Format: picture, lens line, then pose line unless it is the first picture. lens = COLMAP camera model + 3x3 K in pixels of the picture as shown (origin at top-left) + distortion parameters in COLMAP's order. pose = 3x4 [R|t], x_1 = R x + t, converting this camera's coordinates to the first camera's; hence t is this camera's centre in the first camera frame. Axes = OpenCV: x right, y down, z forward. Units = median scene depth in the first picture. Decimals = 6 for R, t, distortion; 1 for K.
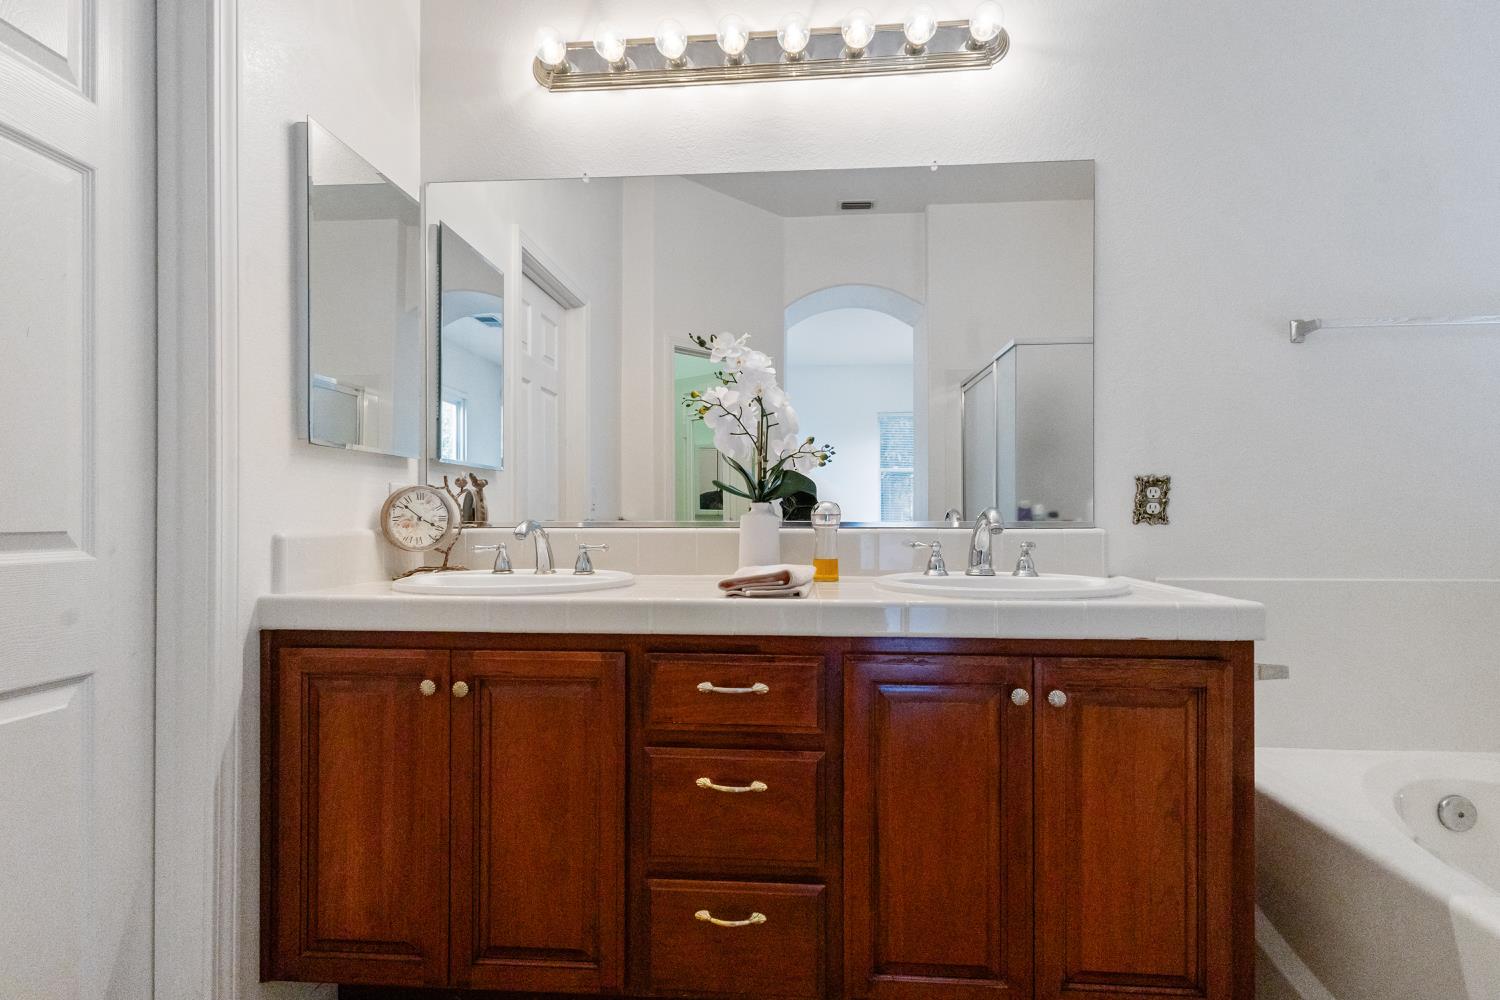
lens RADIAL K [[698.4, 0, 756.2], [0, 698.4, 506.4], [0, 0, 1]] dist [0.010595, -0.002804]
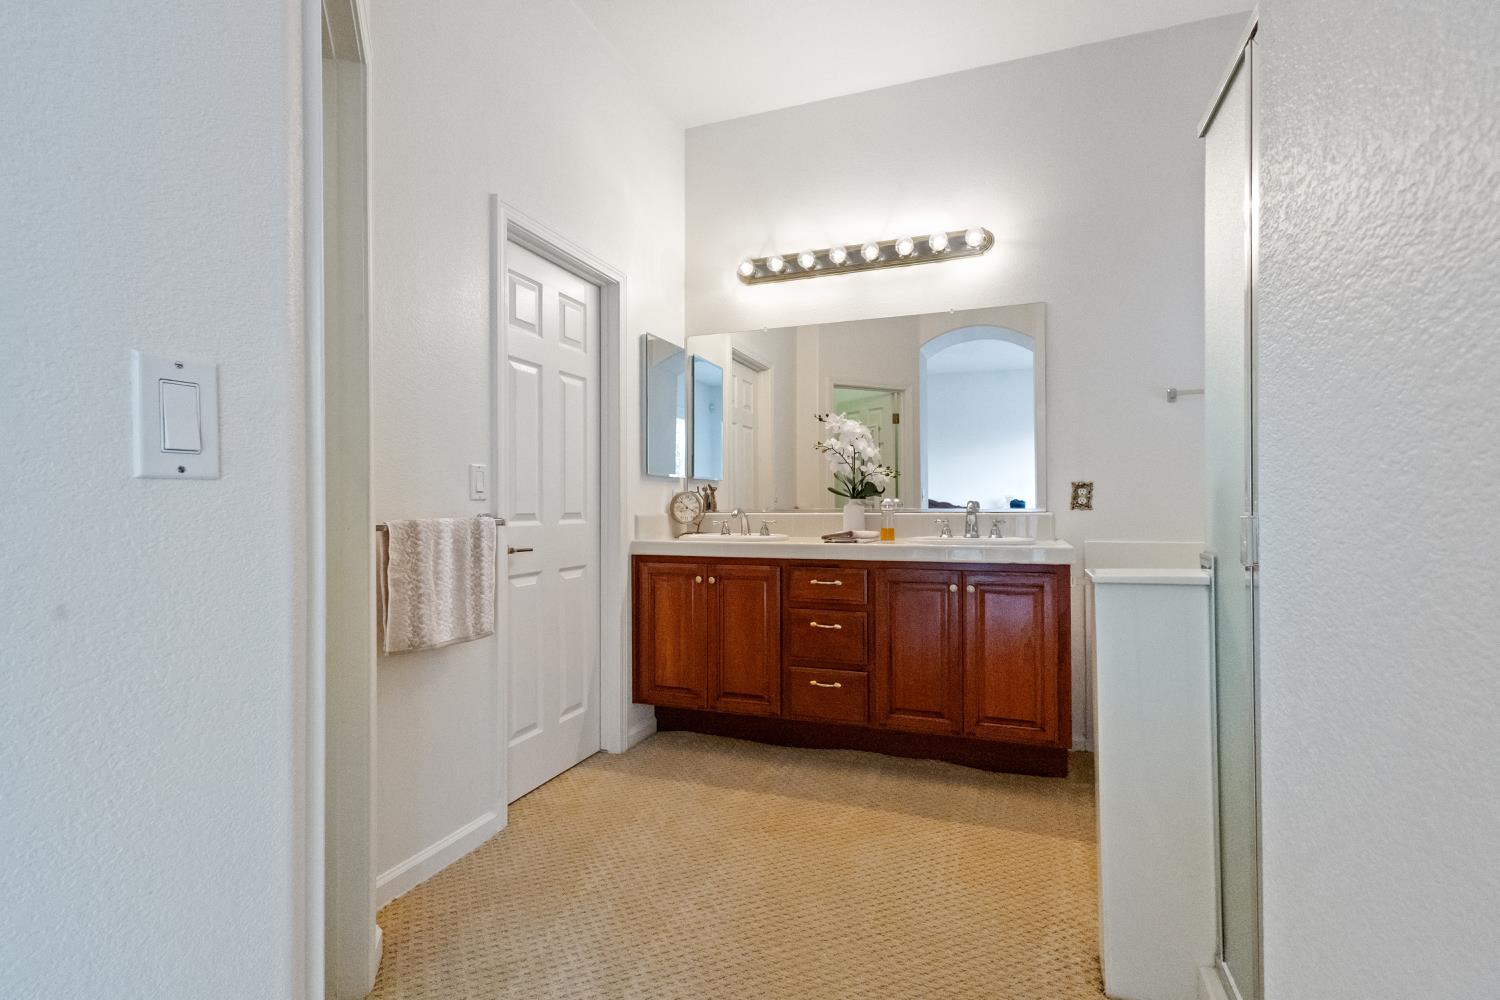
lens RADIAL K [[698.4, 0, 751.3], [0, 698.4, 501.9], [0, 0, 1]] dist [0.010595, -0.002804]
pose [[0.959333, -0.004822, -0.282235, 0.280318], [0.007315, 0.999943, 0.007780, -0.014028], [0.282182, -0.009528, 0.959314, -0.922220]]
